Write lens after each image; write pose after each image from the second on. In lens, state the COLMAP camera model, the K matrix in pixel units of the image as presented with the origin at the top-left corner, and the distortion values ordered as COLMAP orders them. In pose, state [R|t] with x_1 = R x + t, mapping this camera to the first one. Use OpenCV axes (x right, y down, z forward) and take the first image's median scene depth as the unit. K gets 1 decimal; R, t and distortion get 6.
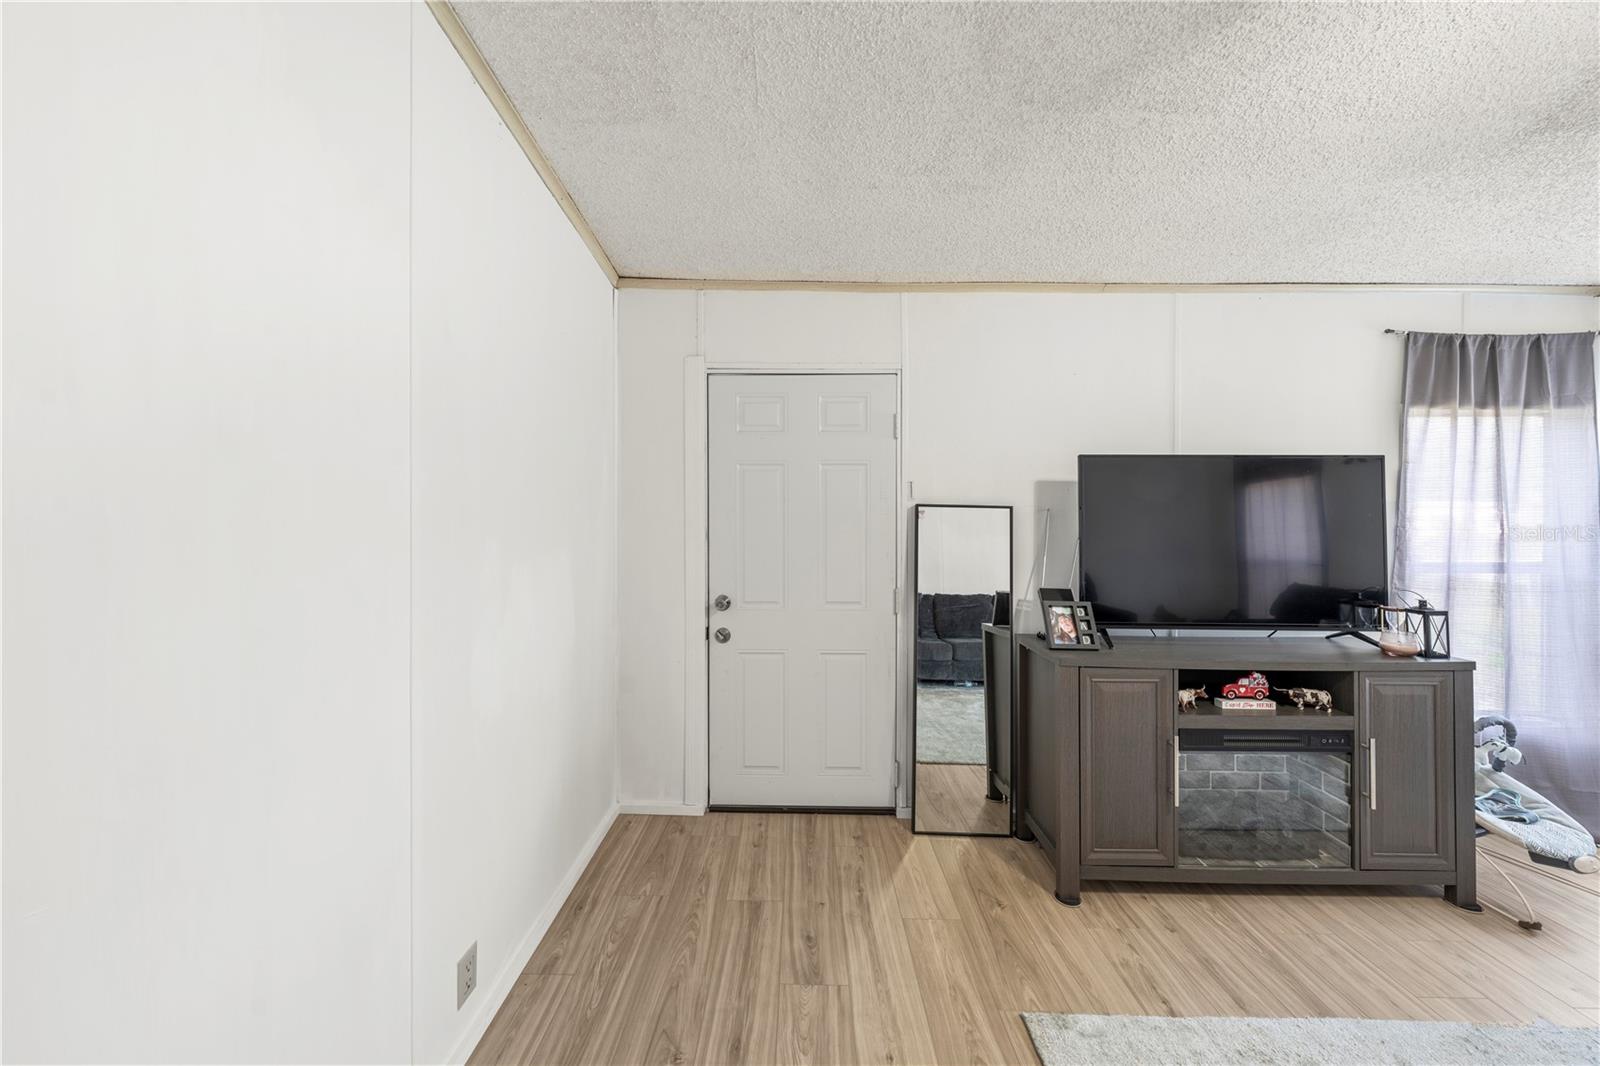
lens RADIAL K [[548.4, 0, 790.0], [0, 548.4, 512.6], [0, 0, 1]] dist [-0.003742, 0.000817]
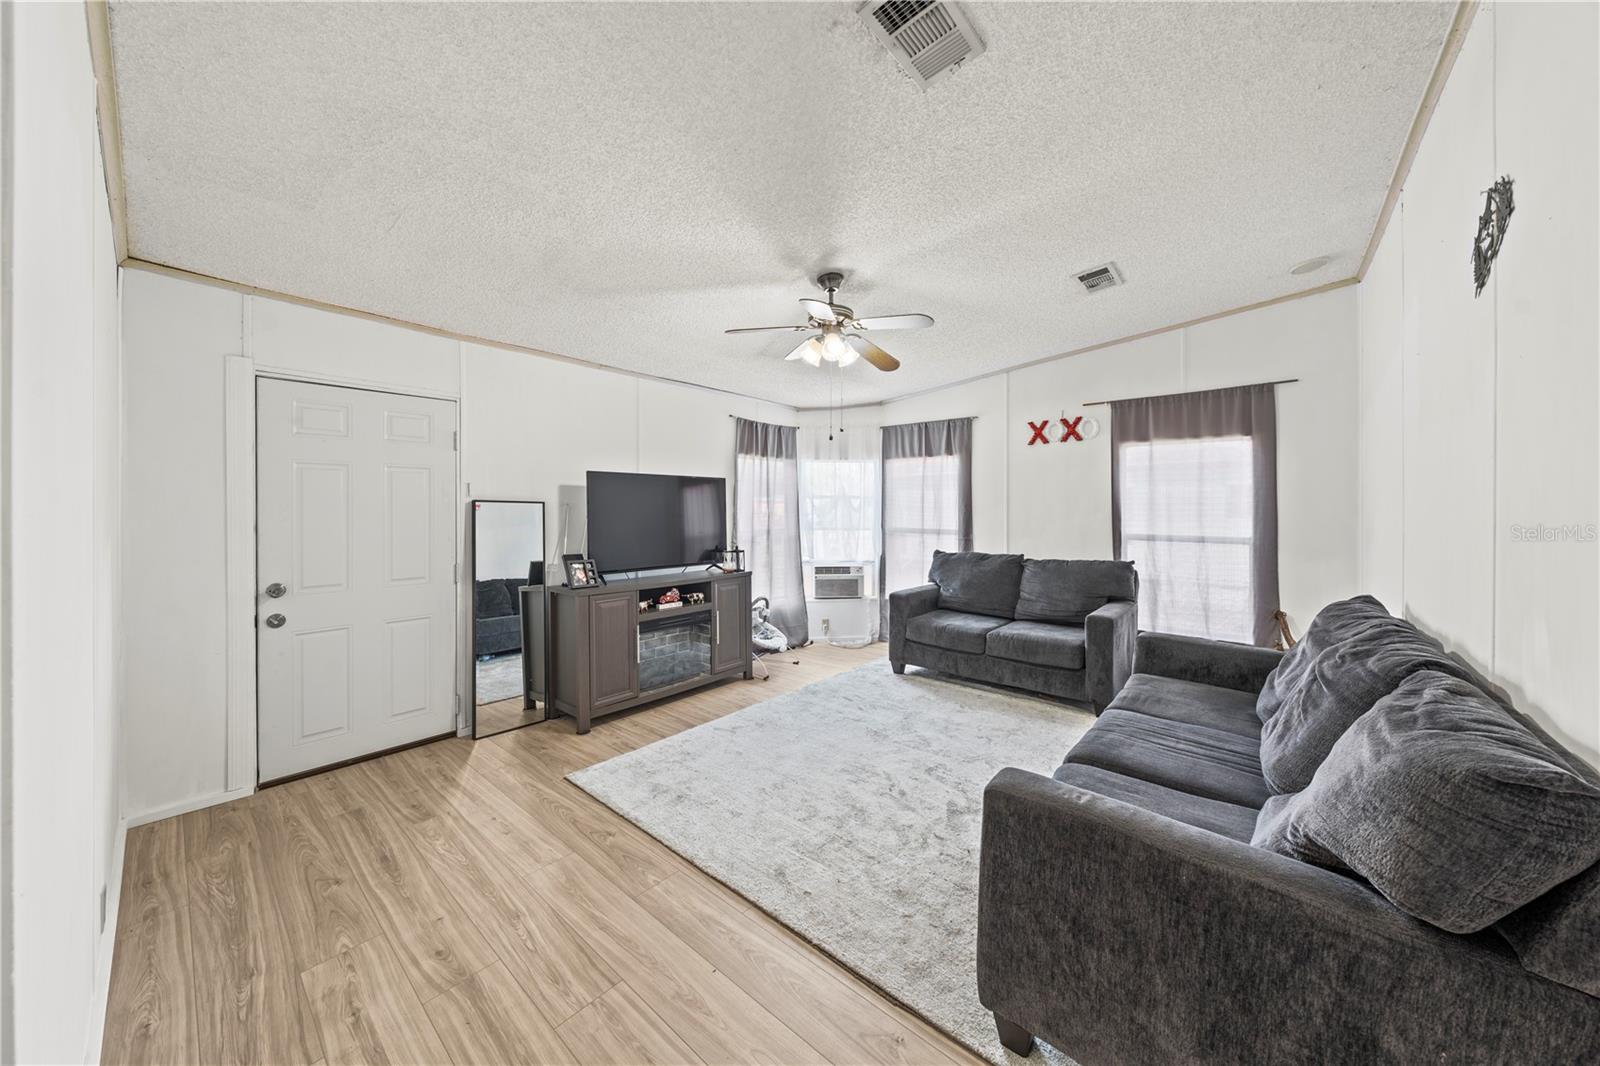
lens RADIAL K [[548.4, 0, 803.6], [0, 548.4, 509.6], [0, 0, 1]] dist [-0.003742, 0.000817]
pose [[0.633099, -0.007601, 0.774034, -0.334310], [0.000271, 0.999954, 0.009599, -0.005208], [-0.774071, -0.005867, 0.633072, -0.542488]]
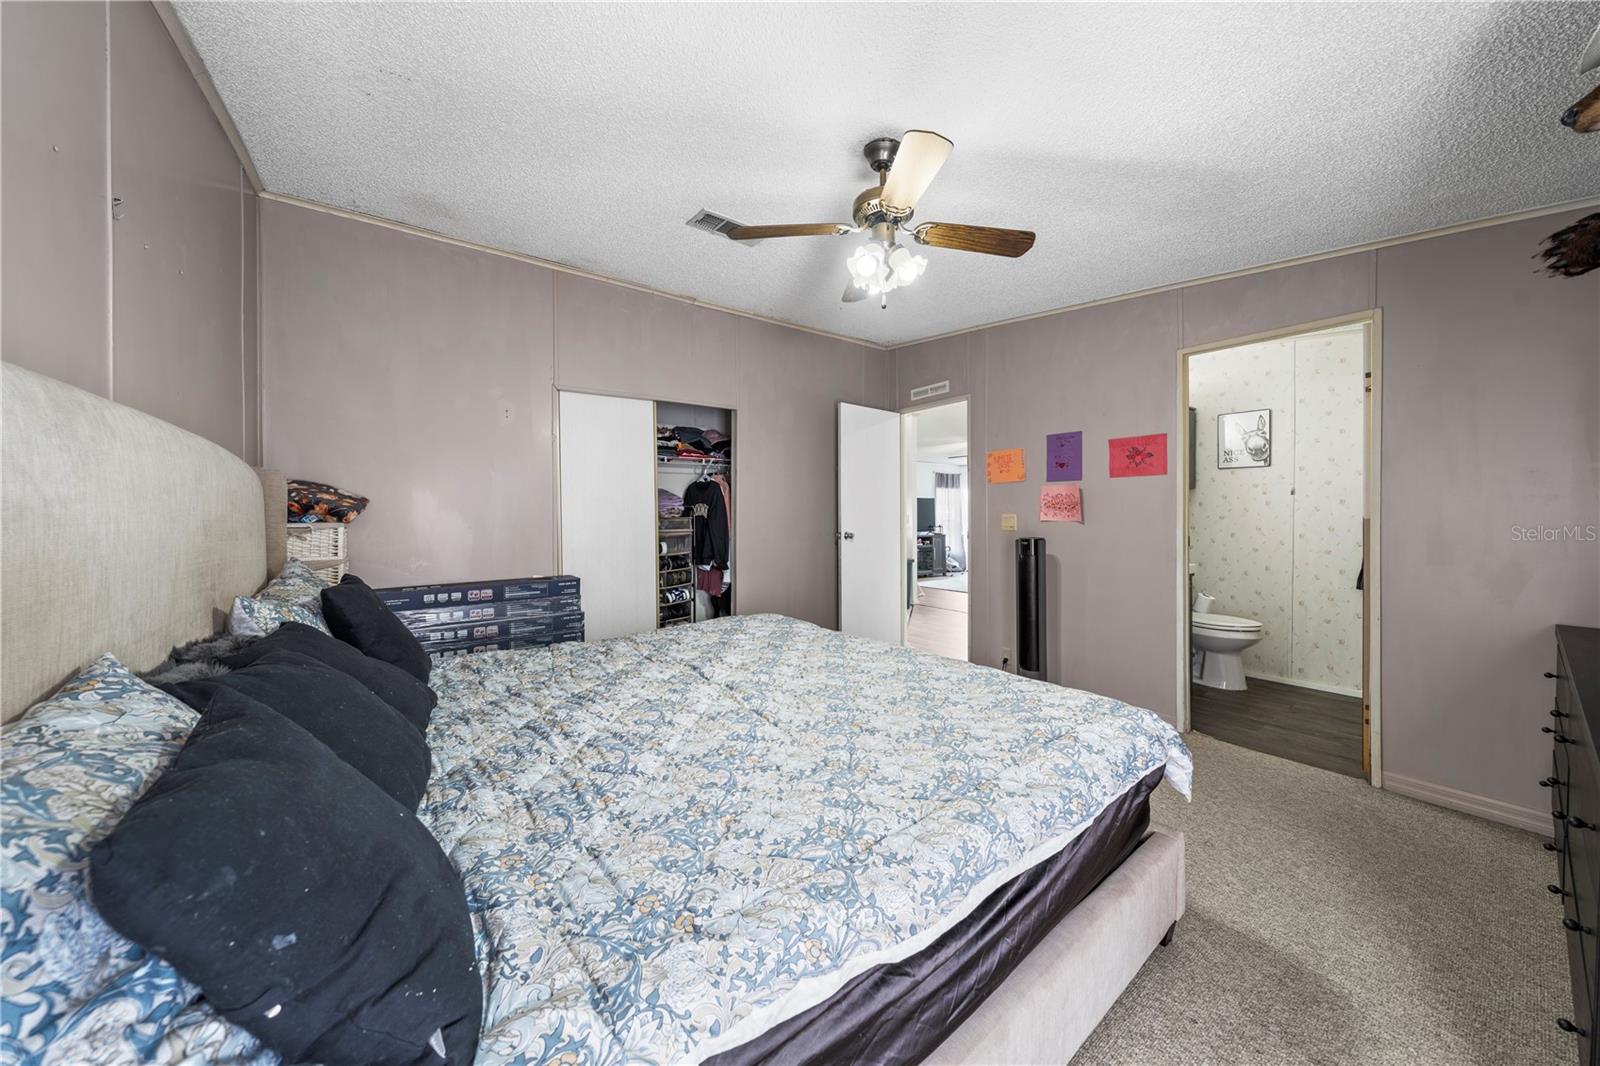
lens RADIAL K [[548.4, 0, 806.1], [0, 548.4, 523.3], [0, 0, 1]] dist [-0.003742, 0.000817]
pose [[0.790753, -0.015713, 0.611933, -3.098611], [0.008385, 0.999855, 0.014839, 0.049713], [-0.612078, -0.006602, 0.790770, -2.400561]]
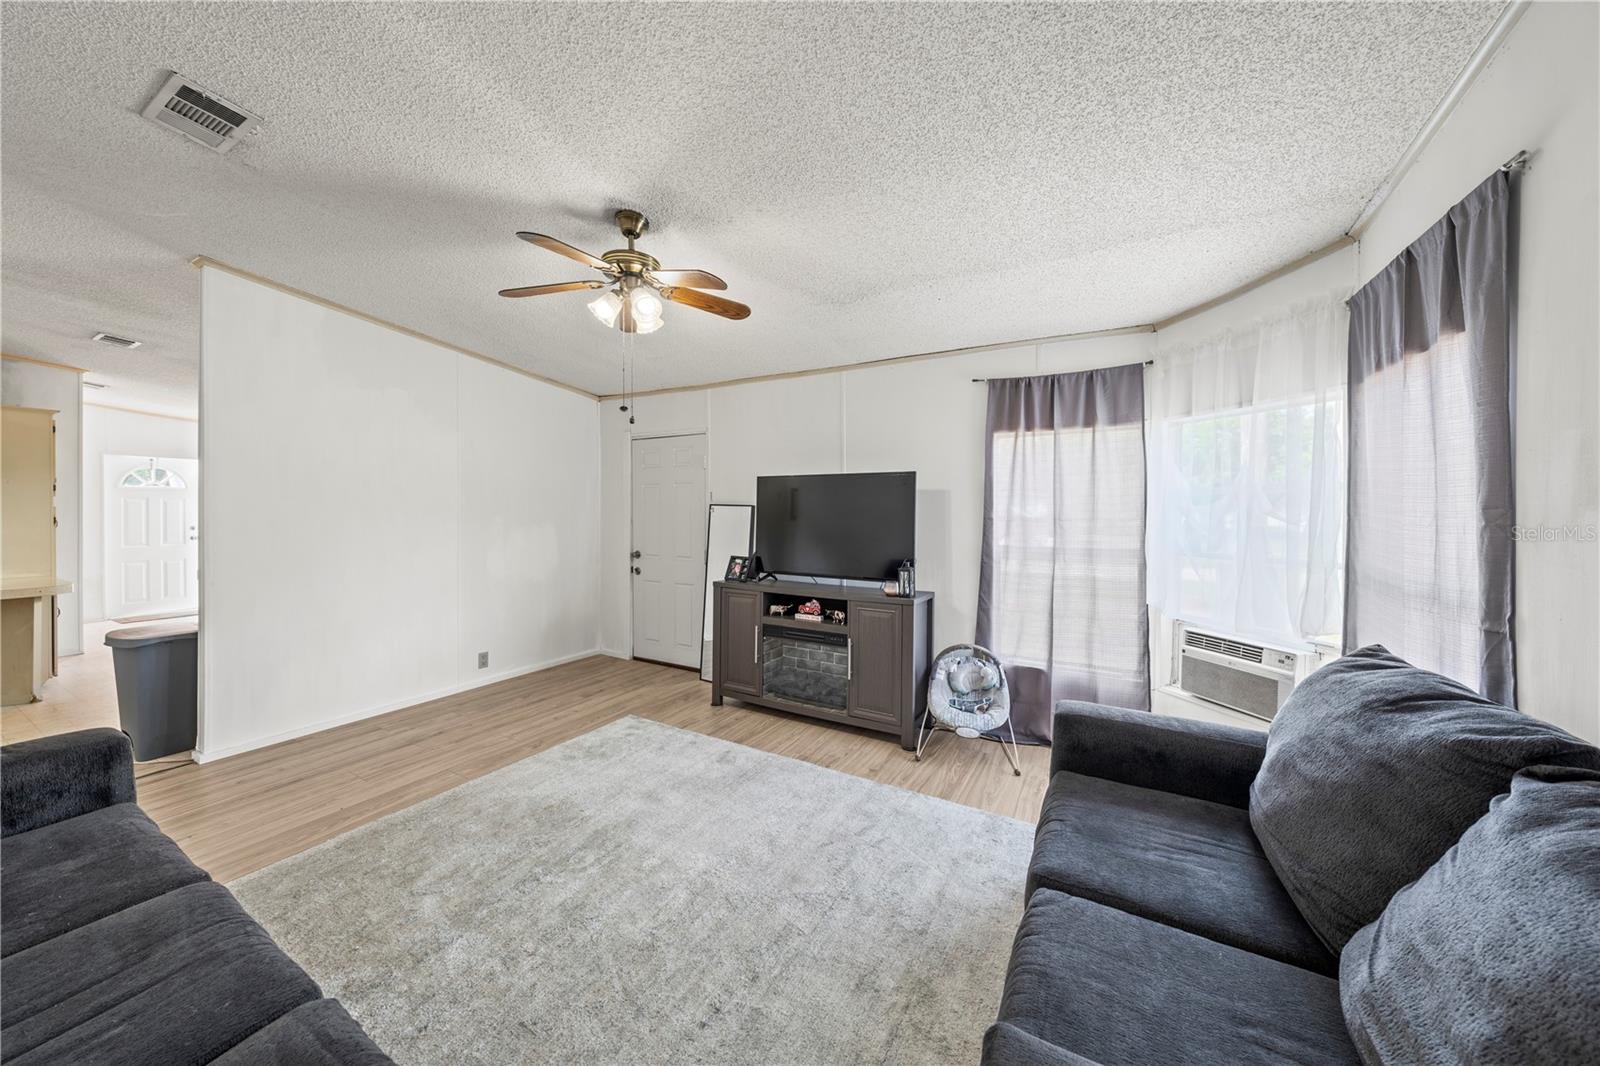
lens RADIAL K [[548.4, 0, 802.8], [0, 548.4, 515.5], [0, 0, 1]] dist [-0.003742, 0.000817]
pose [[0.877508, 0.002807, -0.479553, 1.530907], [0.001087, 0.999969, 0.007843, 0.008643], [0.479560, -0.007404, 0.877478, -0.513325]]
